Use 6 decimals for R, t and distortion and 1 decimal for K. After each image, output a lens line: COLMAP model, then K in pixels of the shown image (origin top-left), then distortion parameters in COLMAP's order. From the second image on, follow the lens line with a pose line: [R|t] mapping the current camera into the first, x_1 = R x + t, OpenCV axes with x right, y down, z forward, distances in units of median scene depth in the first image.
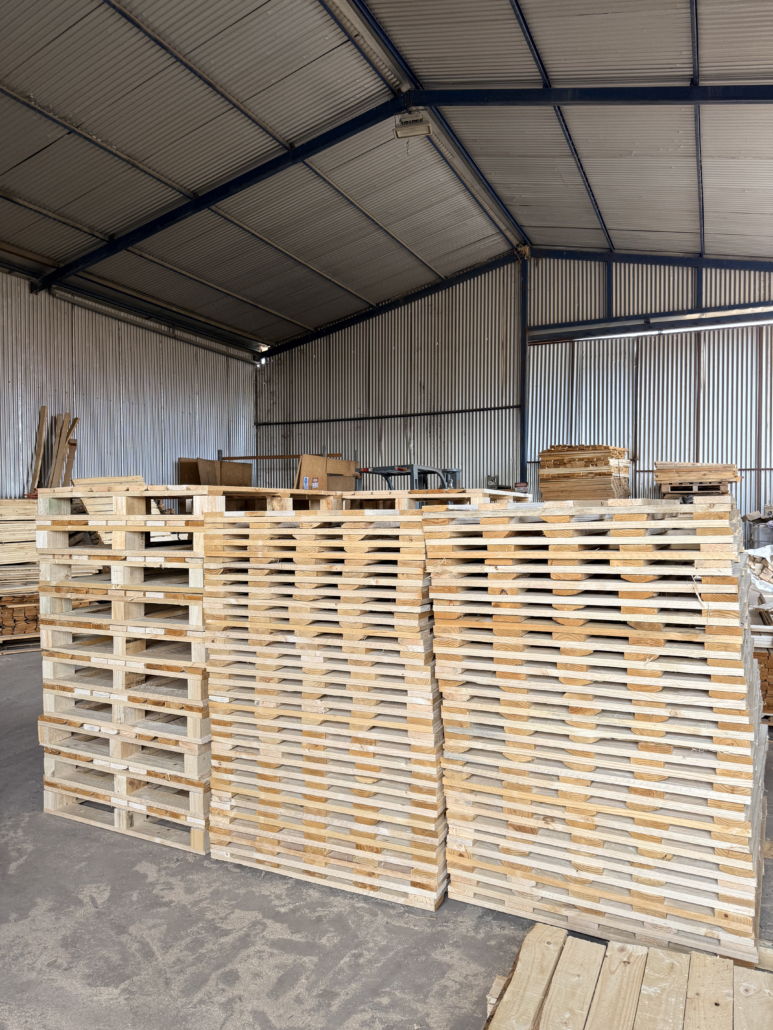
lens RADIAL K [[741.0, 0, 386.5], [0, 741.0, 515.0], [0, 0, 1]] dist [0.093441, -0.125721]
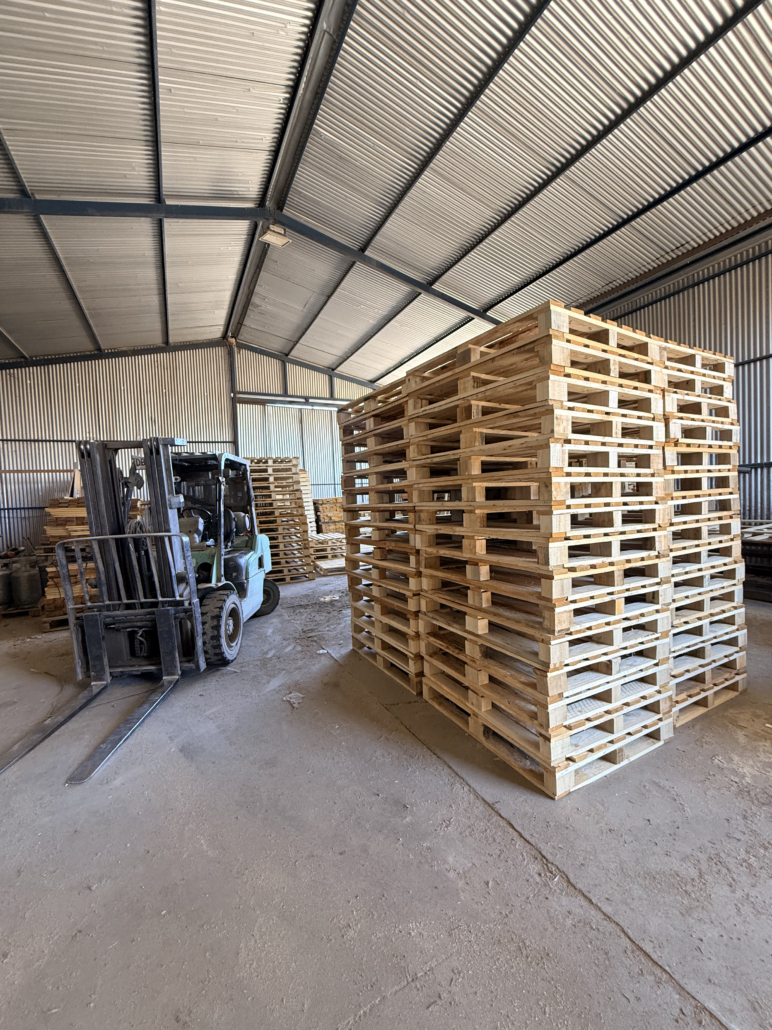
lens RADIAL K [[414.0, 0, 388.2], [0, 414.0, 518.4], [0, 0, 1]] dist [-0.000993, 0.000800]
pose [[0.632236, -0.055187, 0.772808, -0.281725], [0.051799, 0.998239, 0.028908, 0.002695], [-0.773043, 0.021754, 0.633981, 0.216214]]
